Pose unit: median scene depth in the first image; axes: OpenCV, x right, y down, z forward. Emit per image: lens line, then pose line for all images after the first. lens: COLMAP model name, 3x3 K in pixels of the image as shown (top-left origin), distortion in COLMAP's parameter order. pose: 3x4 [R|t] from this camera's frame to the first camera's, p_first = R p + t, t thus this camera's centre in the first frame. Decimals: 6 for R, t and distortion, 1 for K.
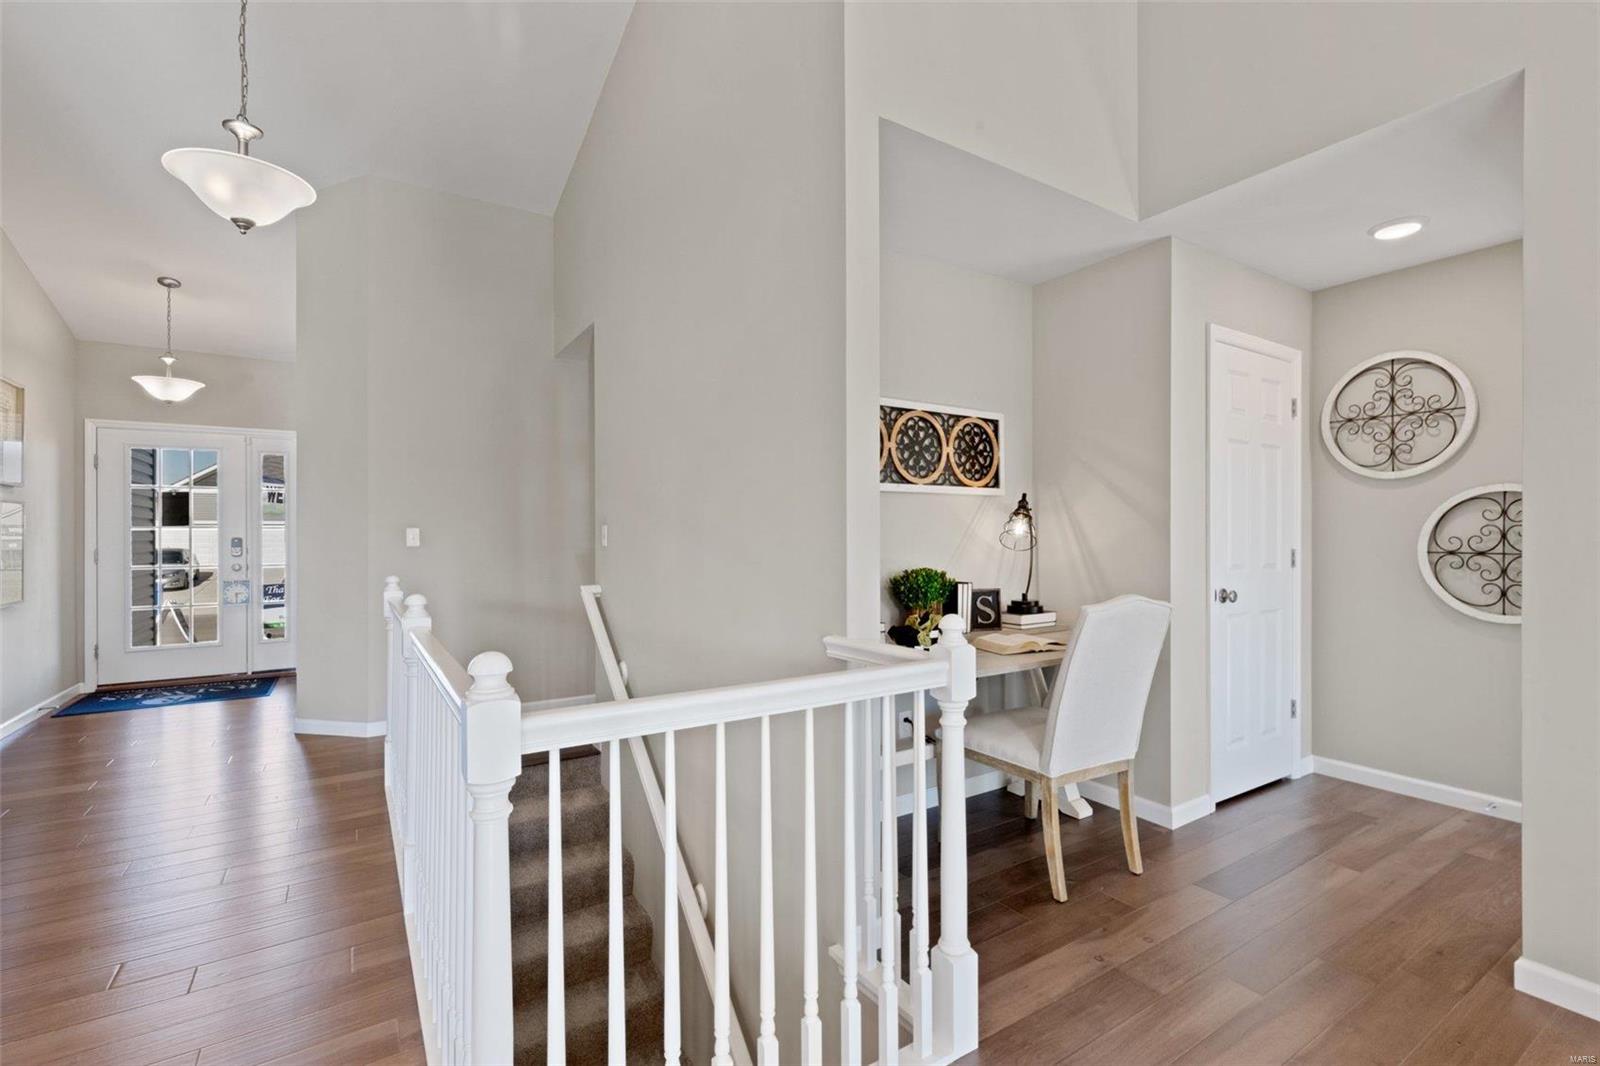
lens RADIAL K [[716.7, 0, 833.2], [0, 716.7, 530.2], [0, 0, 1]] dist [-0.000220, -0.000034]
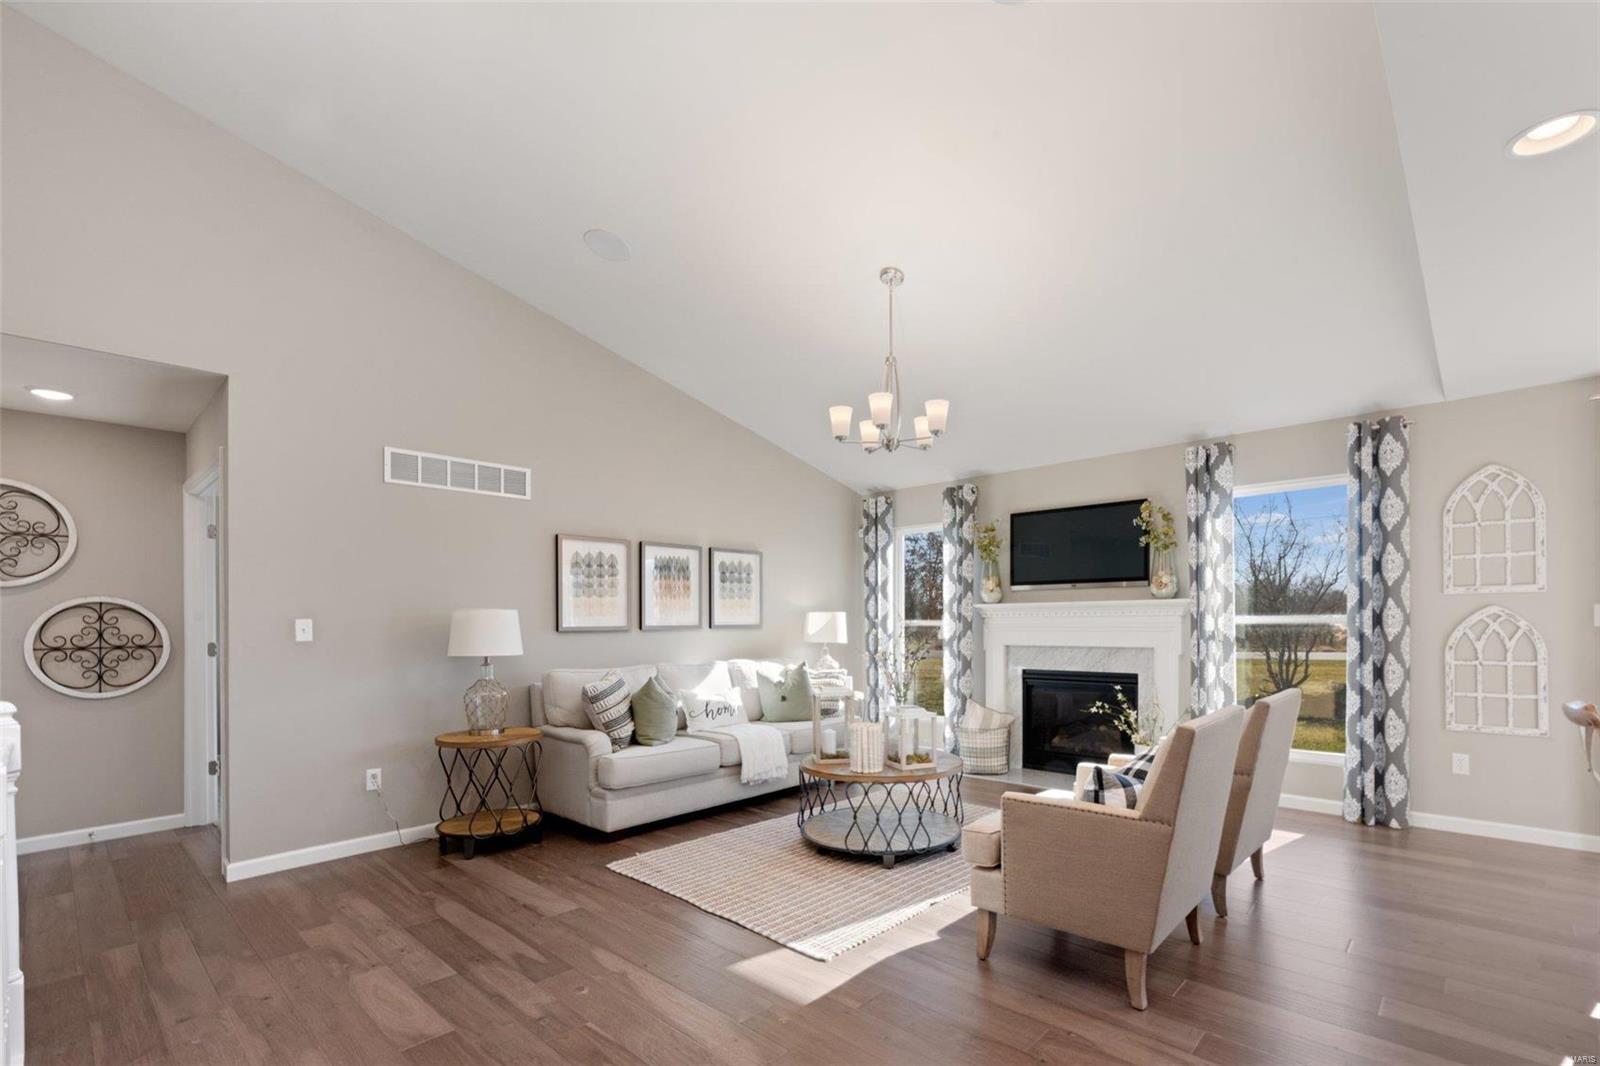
lens RADIAL K [[719.6, 0, 843.8], [0, 719.6, 622.4], [0, 0, 1]] dist [0.011649, -0.000005]
pose [[-0.257009, 0.006498, 0.966387, -0.728664], [0.009861, 0.999943, -0.004101, 0.003595], [-0.966359, 0.008475, -0.257058, -0.017139]]
